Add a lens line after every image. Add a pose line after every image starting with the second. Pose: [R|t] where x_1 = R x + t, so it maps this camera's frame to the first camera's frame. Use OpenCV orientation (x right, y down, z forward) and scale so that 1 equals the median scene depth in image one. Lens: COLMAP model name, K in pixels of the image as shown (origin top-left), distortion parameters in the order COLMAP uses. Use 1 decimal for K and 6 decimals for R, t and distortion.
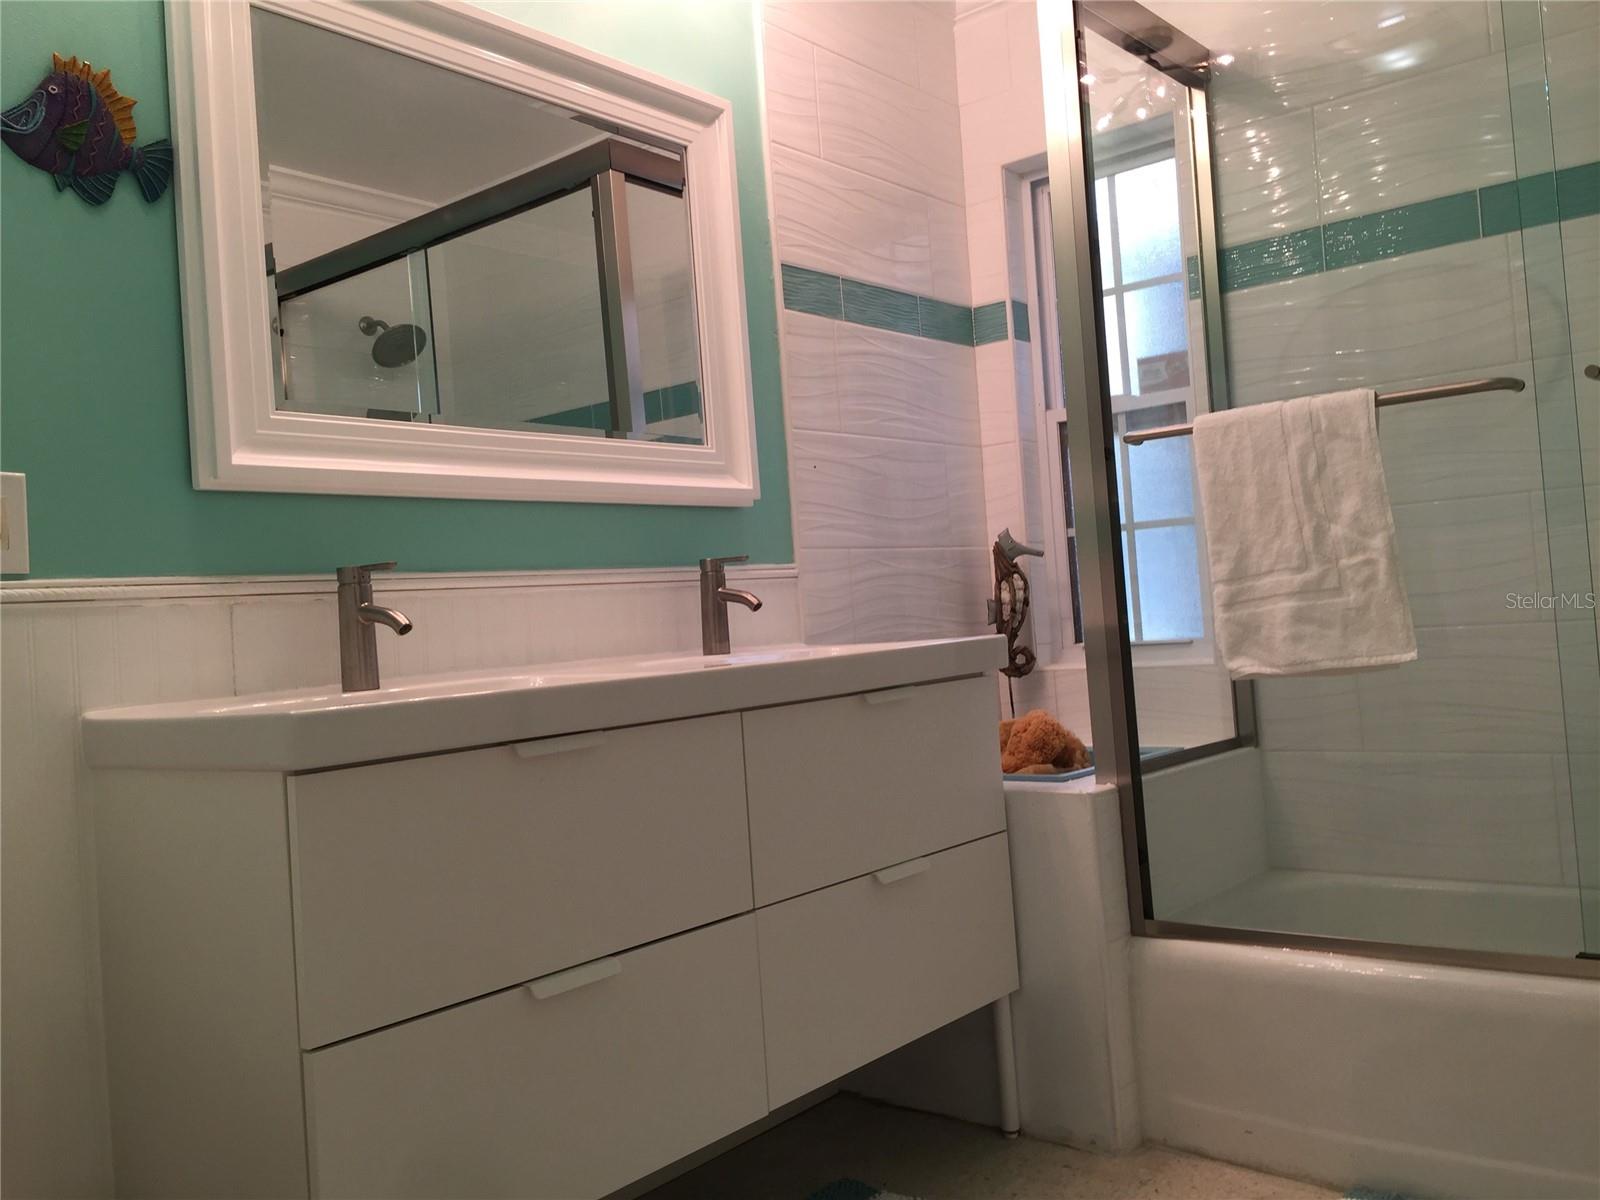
lens RADIAL K [[1346.6, 0, 796.4], [0, 1346.6, 564.0], [0, 0, 1]] dist [0.083250, -0.106519]
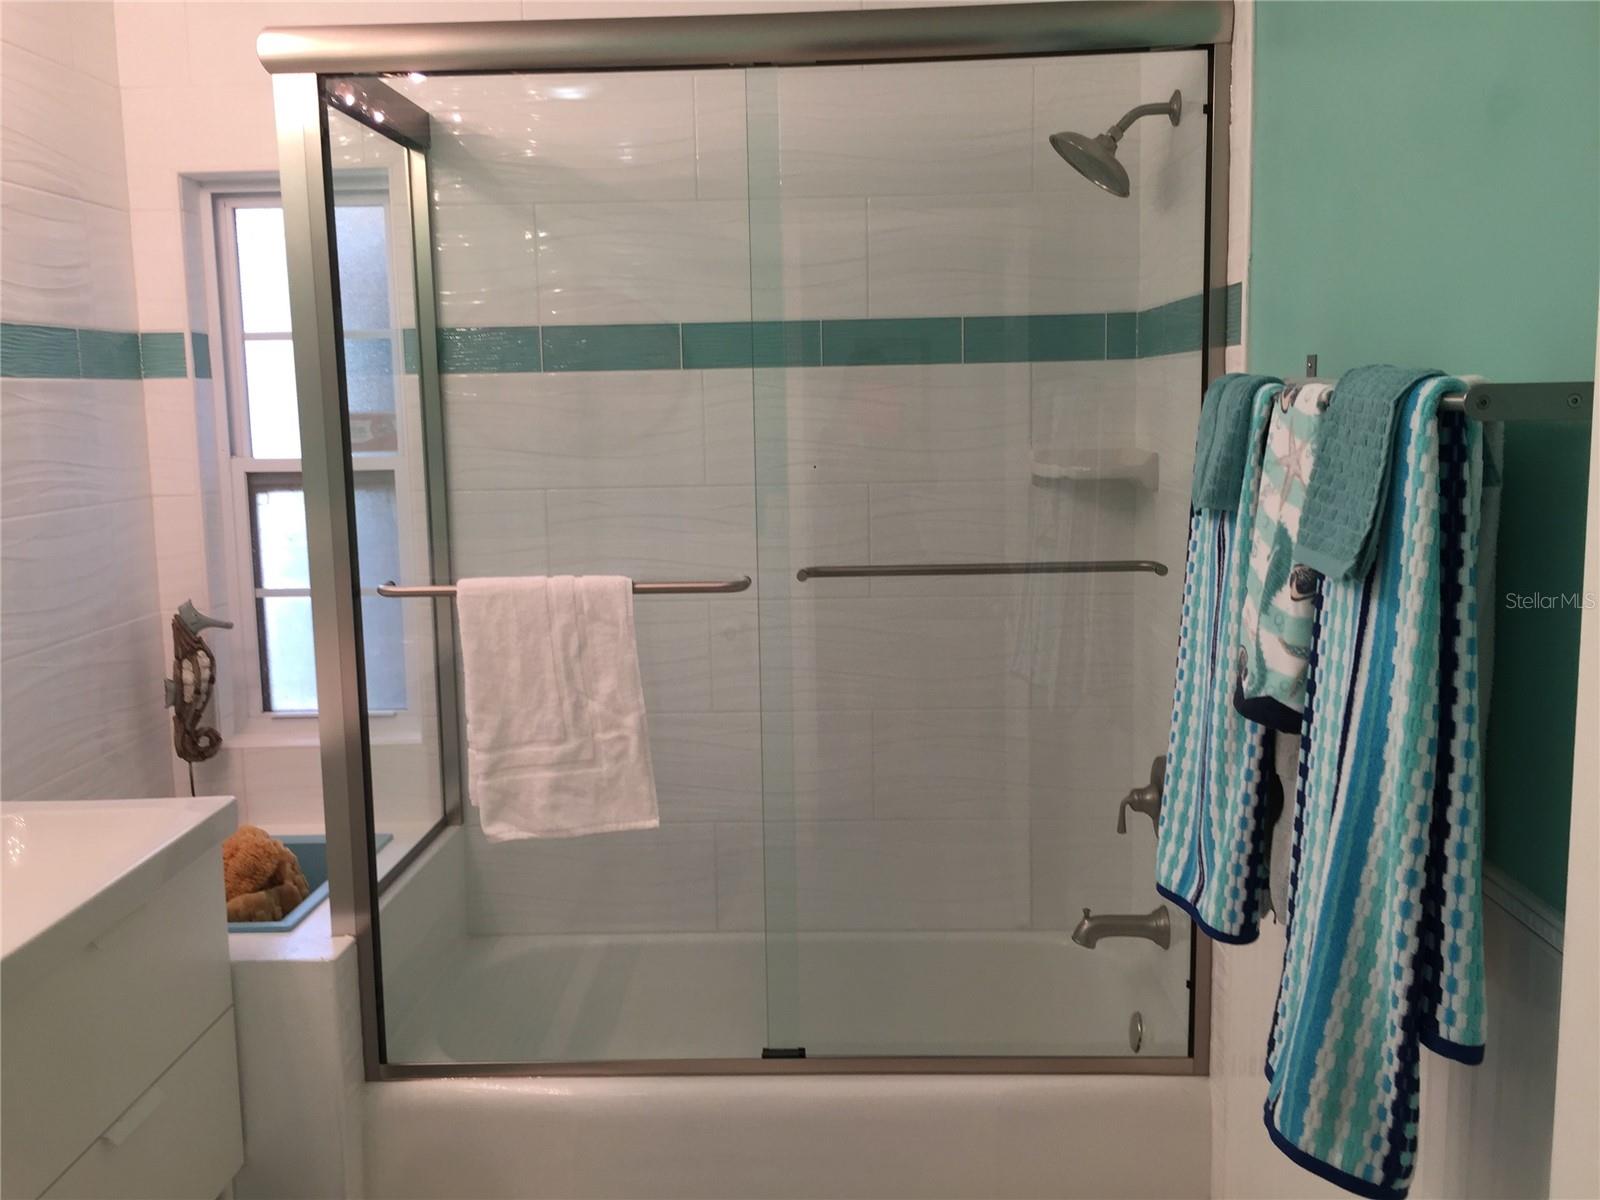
lens RADIAL K [[1346.6, 0, 796.4], [0, 1346.6, 564.0], [0, 0, 1]] dist [0.083250, -0.106519]
pose [[0.783214, -0.027150, 0.621159, -0.126144], [-0.057458, 0.991610, 0.115791, -0.256305], [-0.619092, -0.126380, 0.775083, 0.094952]]
